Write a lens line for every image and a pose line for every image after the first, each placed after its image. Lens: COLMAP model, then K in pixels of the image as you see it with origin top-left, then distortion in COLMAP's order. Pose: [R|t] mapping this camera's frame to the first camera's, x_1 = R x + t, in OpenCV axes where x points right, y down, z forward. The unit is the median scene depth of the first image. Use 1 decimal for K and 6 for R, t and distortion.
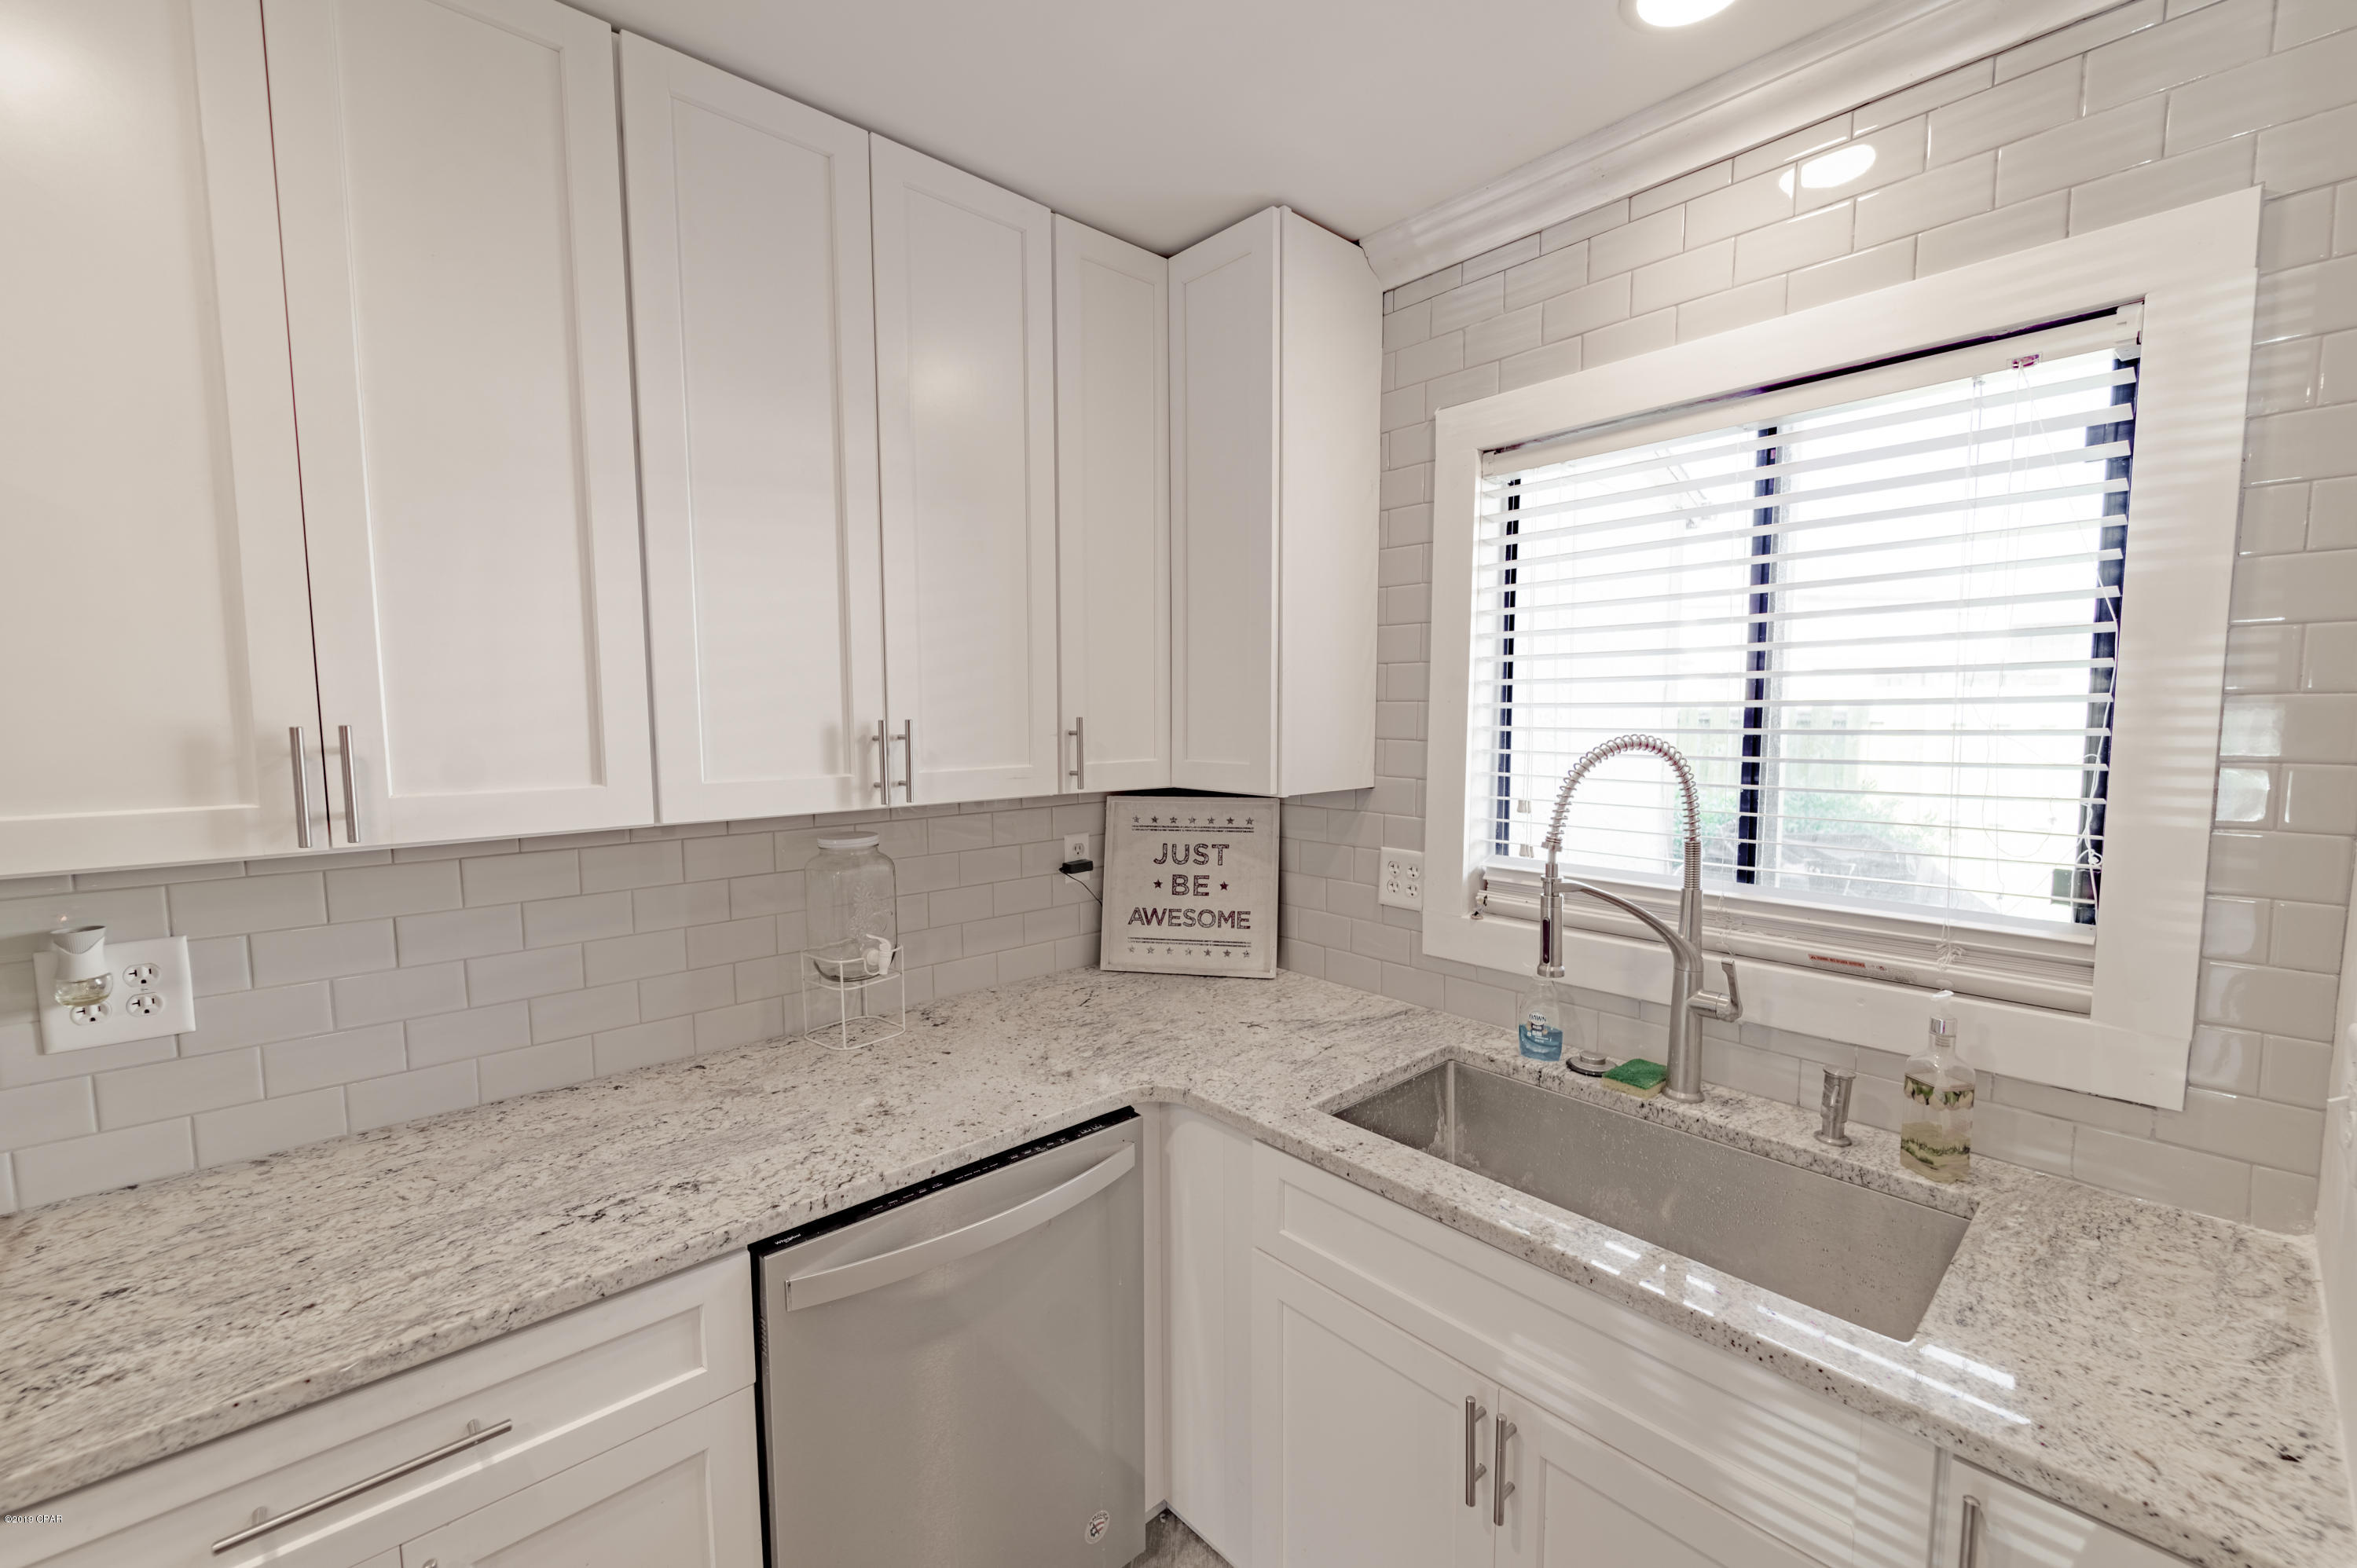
lens RADIAL K [[950.8, 0, 1182.3], [0, 950.8, 791.5], [0, 0, 1]] dist [-0.001432, -0.000441]
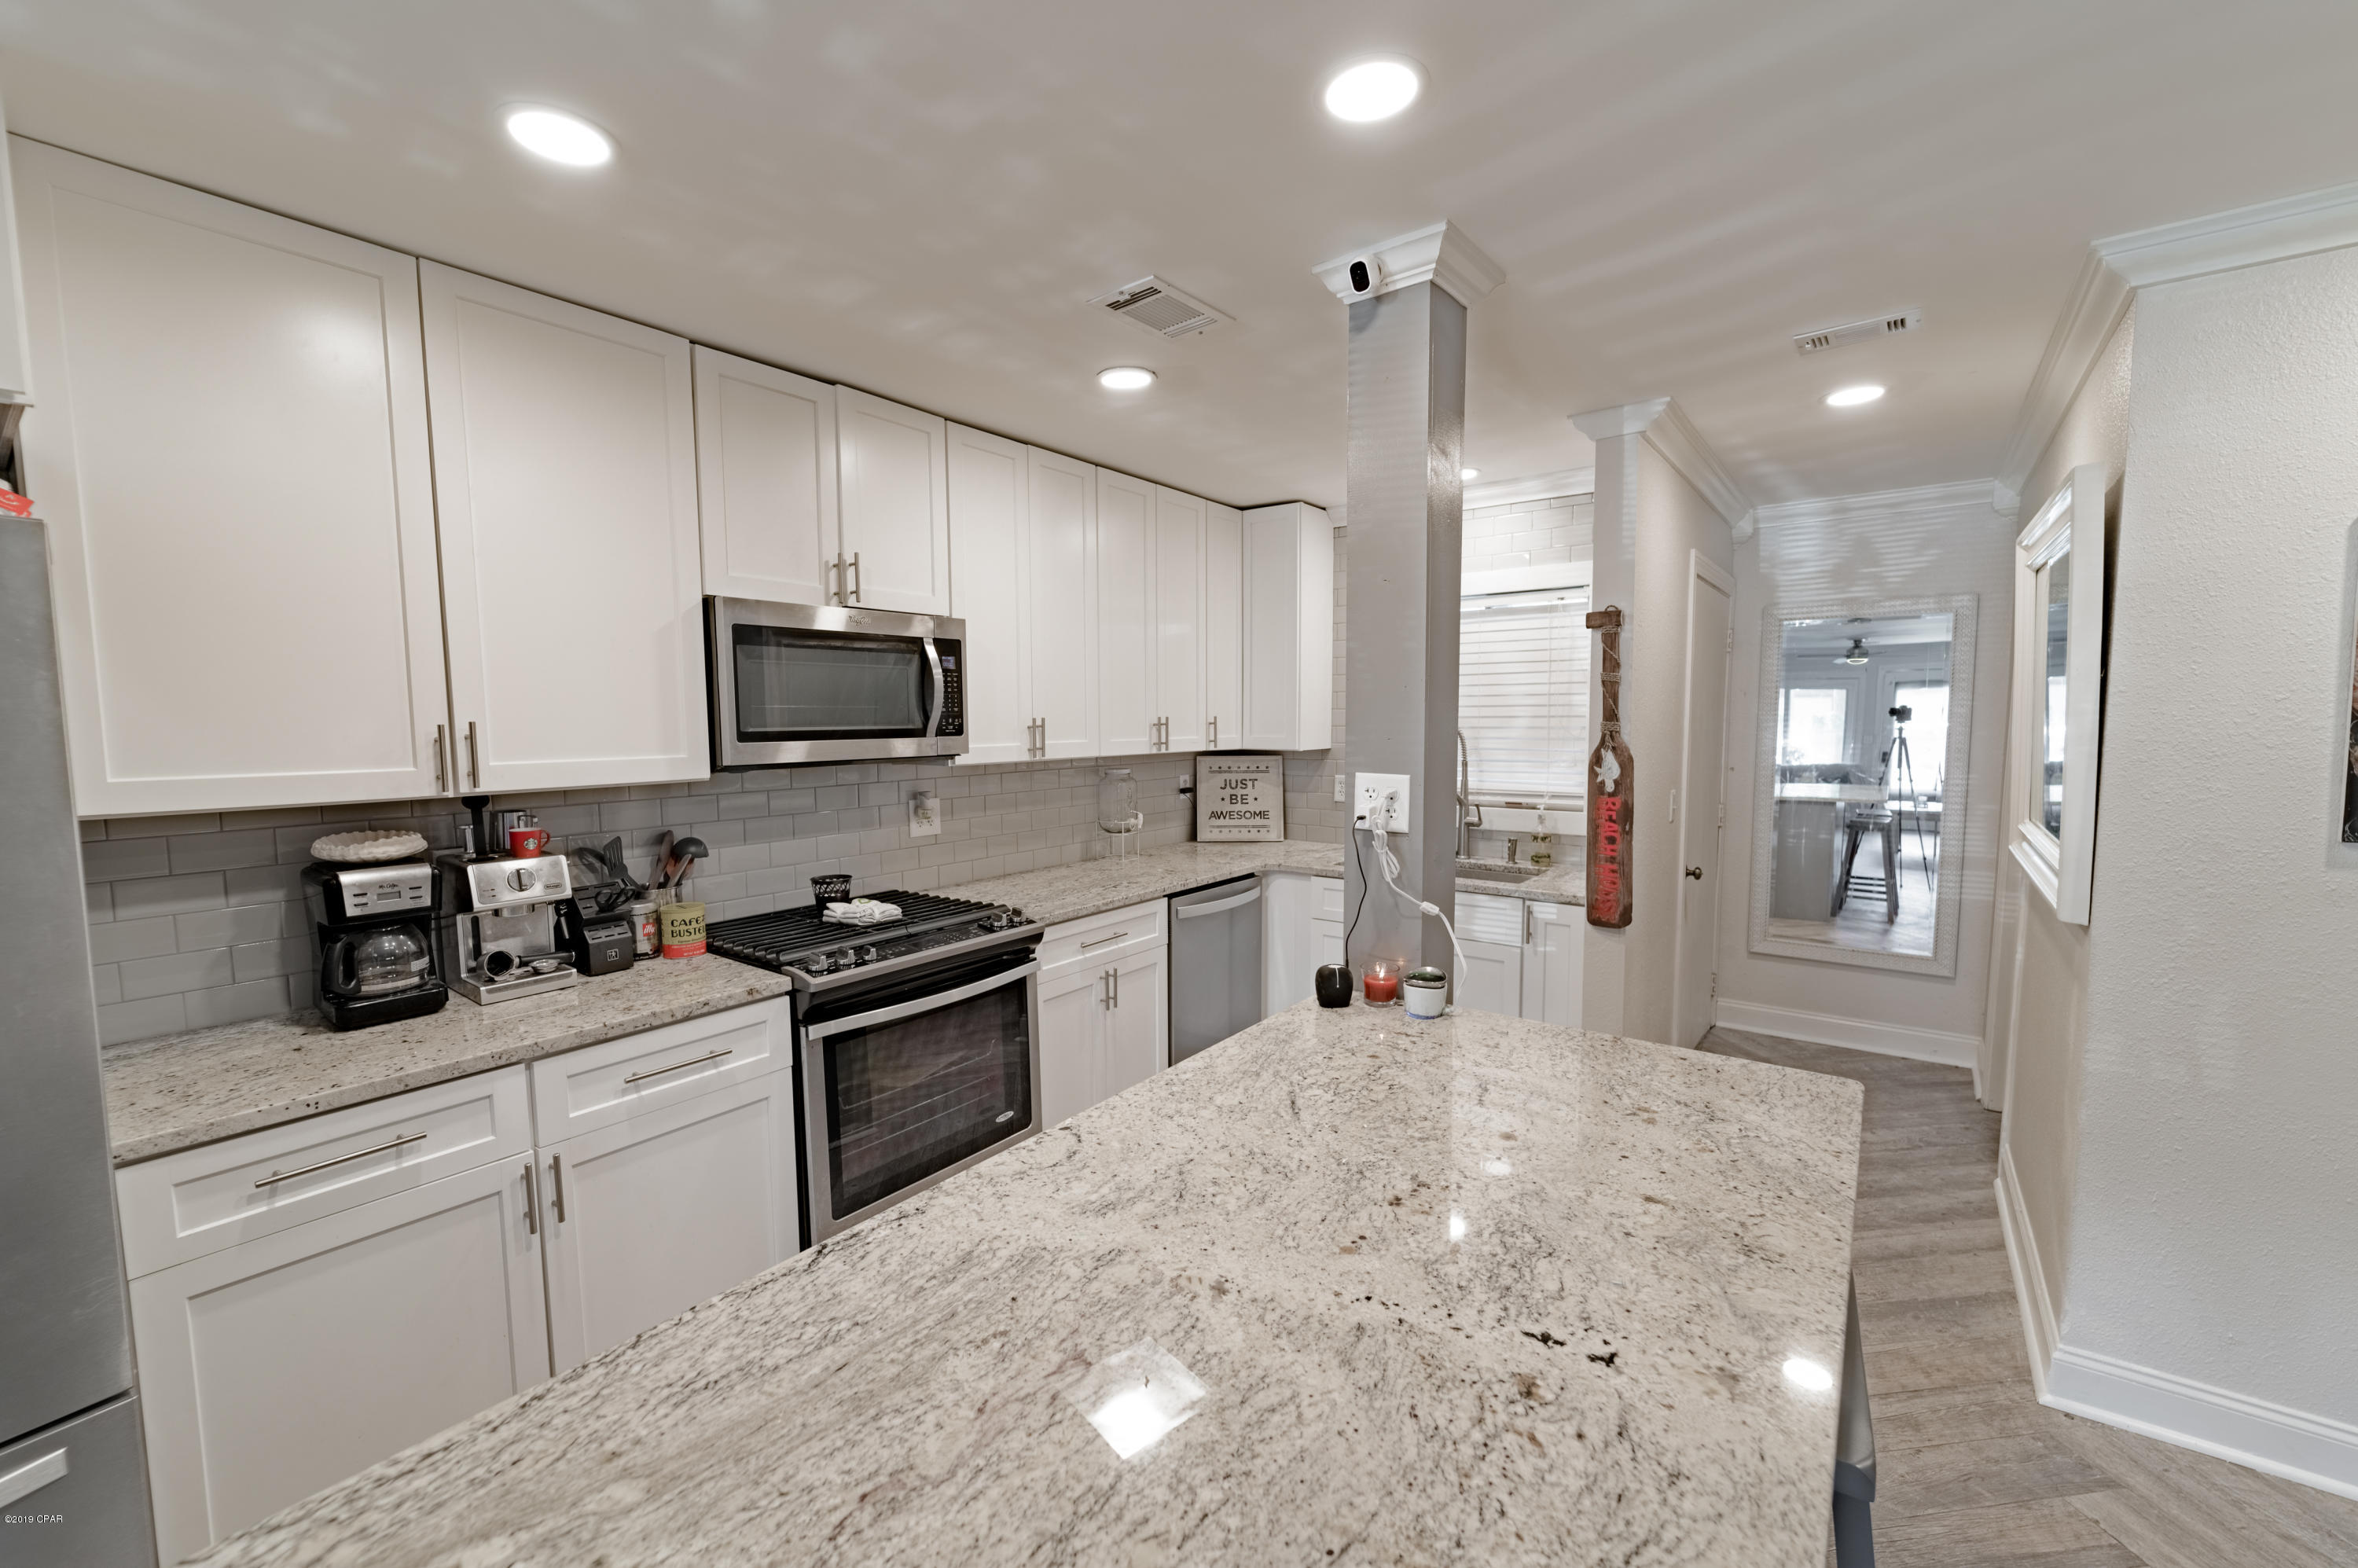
lens RADIAL K [[943.9, 0, 1174.3], [0, 943.9, 792.1], [0, 0, 1]] dist [0.000089, -0.000881]
pose [[0.982827, -0.016395, 0.183798, -0.571676], [0.017365, 0.999842, -0.003666, 0.100855], [-0.183709, 0.006795, 0.982957, -1.106143]]
